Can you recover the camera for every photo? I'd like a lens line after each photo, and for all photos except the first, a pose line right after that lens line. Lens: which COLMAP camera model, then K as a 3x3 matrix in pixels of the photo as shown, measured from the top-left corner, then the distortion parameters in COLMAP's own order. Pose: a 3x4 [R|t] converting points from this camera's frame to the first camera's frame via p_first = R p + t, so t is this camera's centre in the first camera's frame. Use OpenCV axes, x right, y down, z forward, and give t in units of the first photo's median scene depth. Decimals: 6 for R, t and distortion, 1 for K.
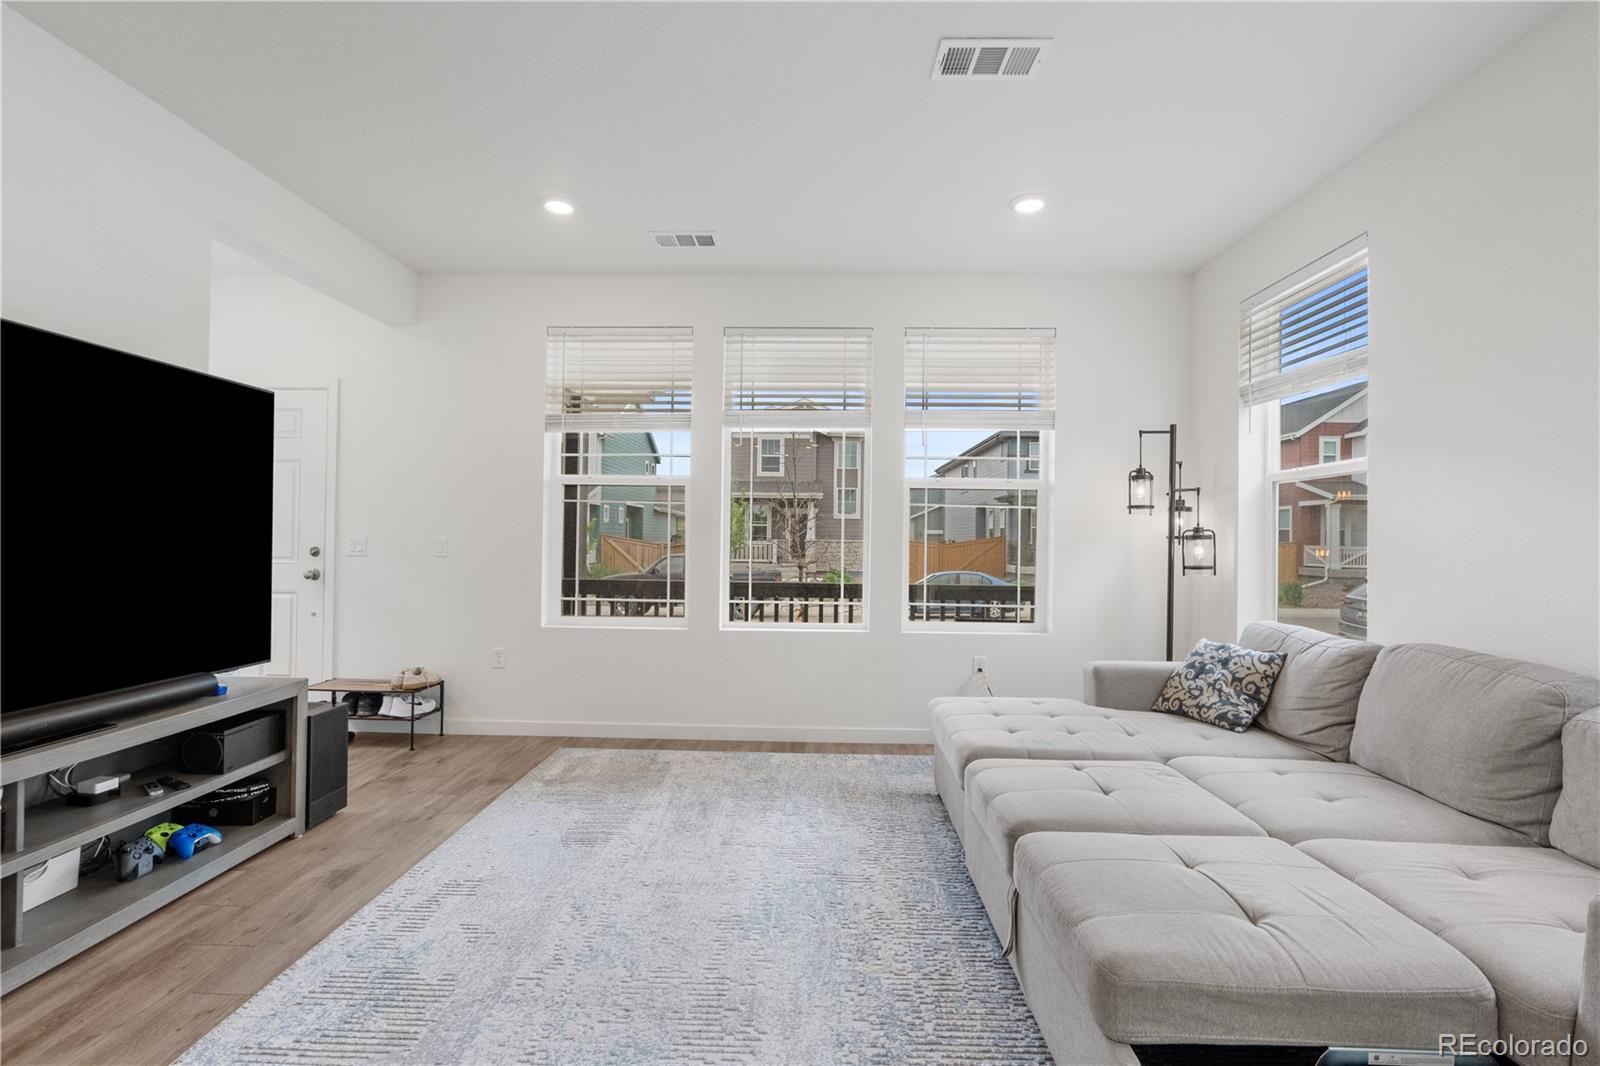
lens RADIAL K [[718.9, 0, 798.9], [0, 718.9, 530.1], [0, 0, 1]] dist [-0.004499, 0.001644]
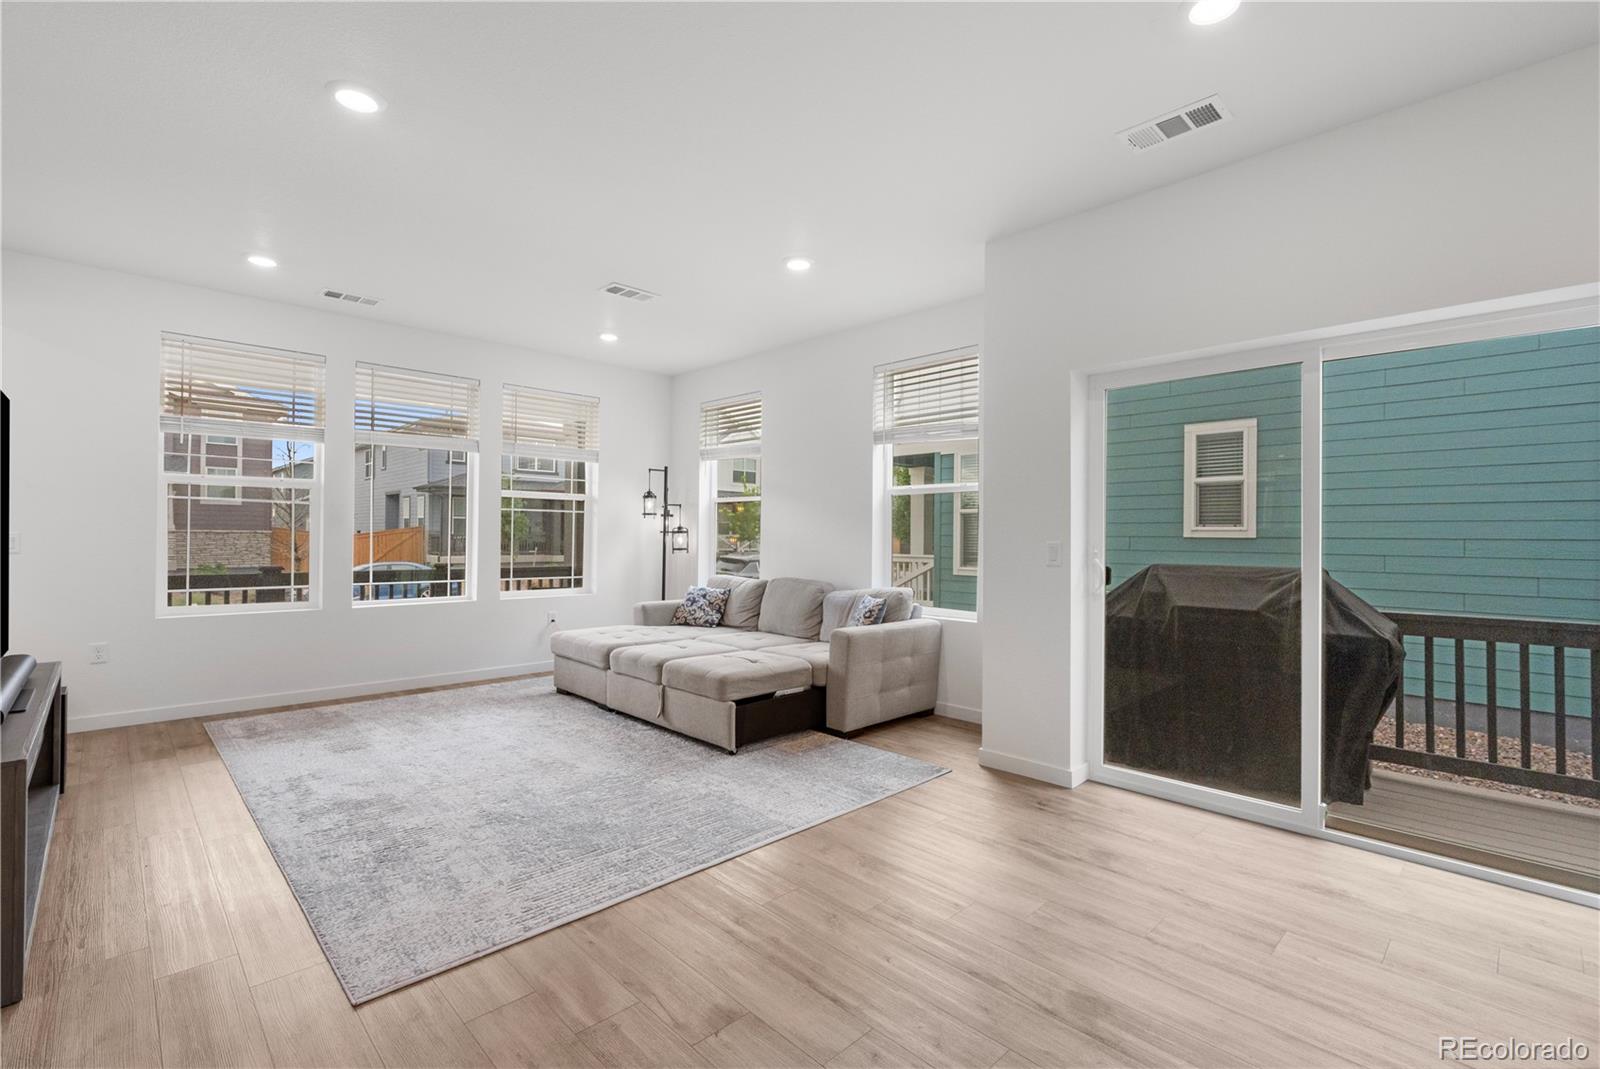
lens RADIAL K [[718.9, 0, 790.9], [0, 718.9, 527.1], [0, 0, 1]] dist [-0.004499, 0.001644]
pose [[0.704387, 0.002661, 0.709811, -0.564319], [-0.010118, 0.999929, 0.006292, -0.017939], [-0.709744, -0.011614, 0.704364, -0.492113]]
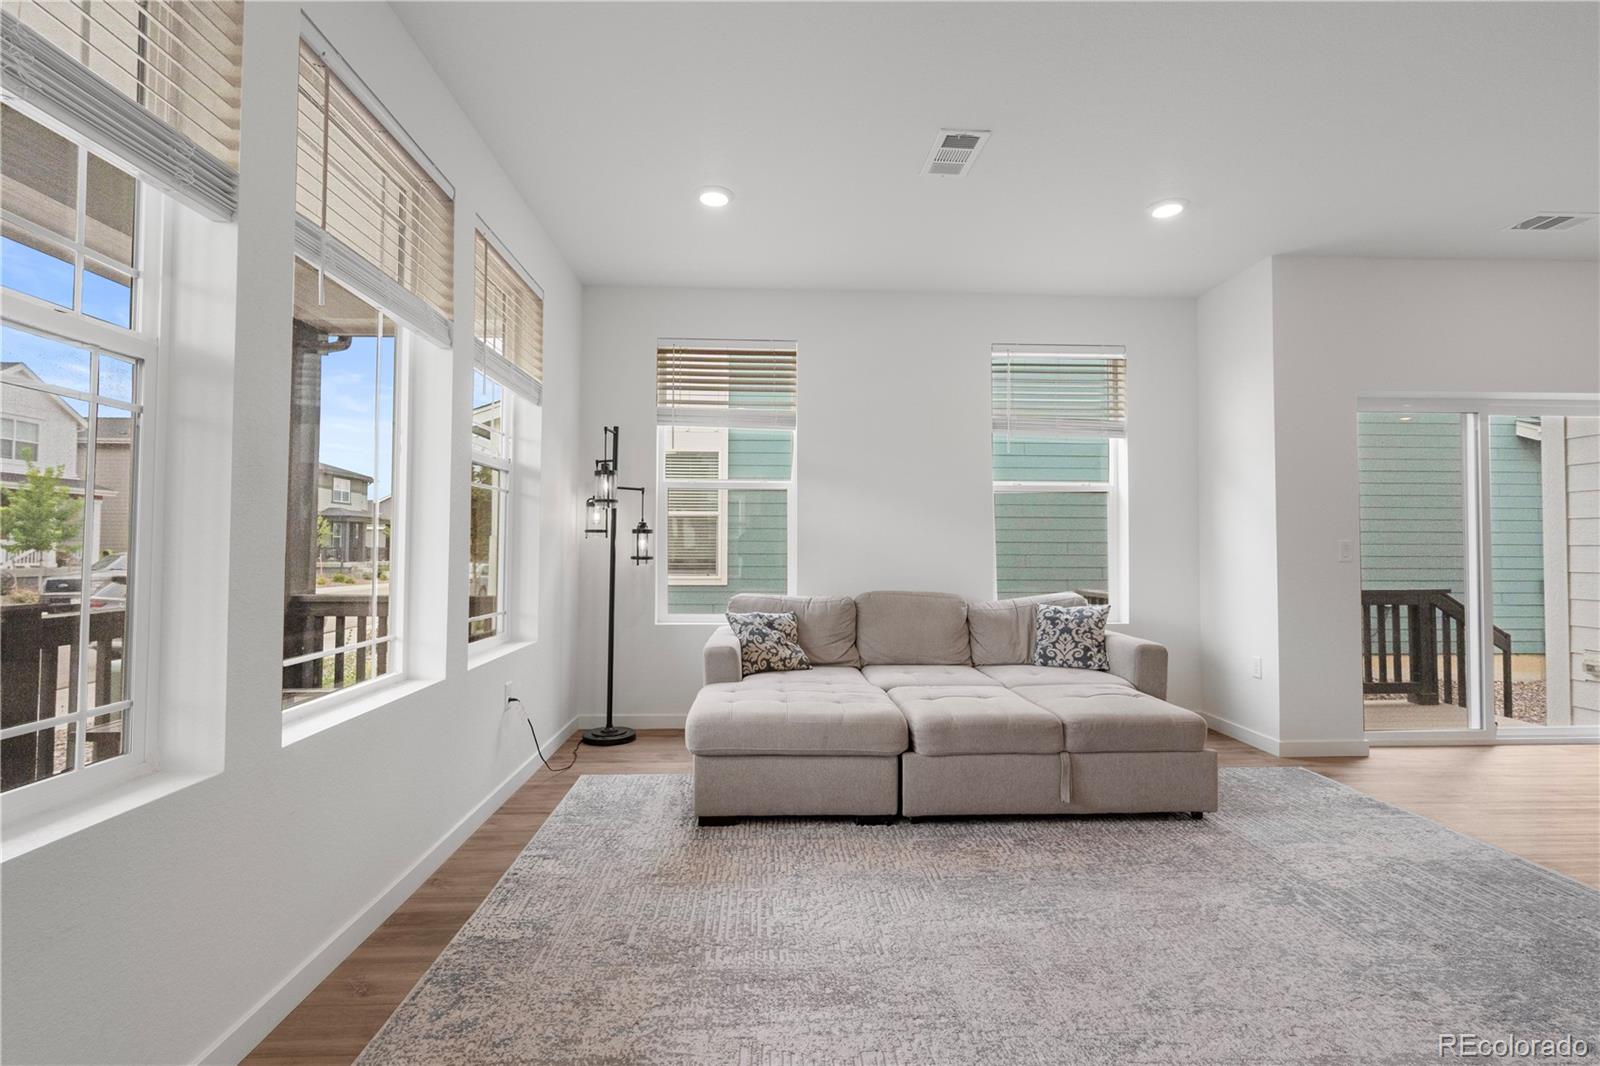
lens RADIAL K [[718.9, 0, 793.9], [0, 718.9, 533.2], [0, 0, 1]] dist [-0.004499, 0.001644]
pose [[-0.071064, 0.009404, 0.997427, -0.660793], [-0.019710, 0.999747, -0.010830, 0.022218], [-0.997277, -0.020429, -0.070861, 0.924868]]
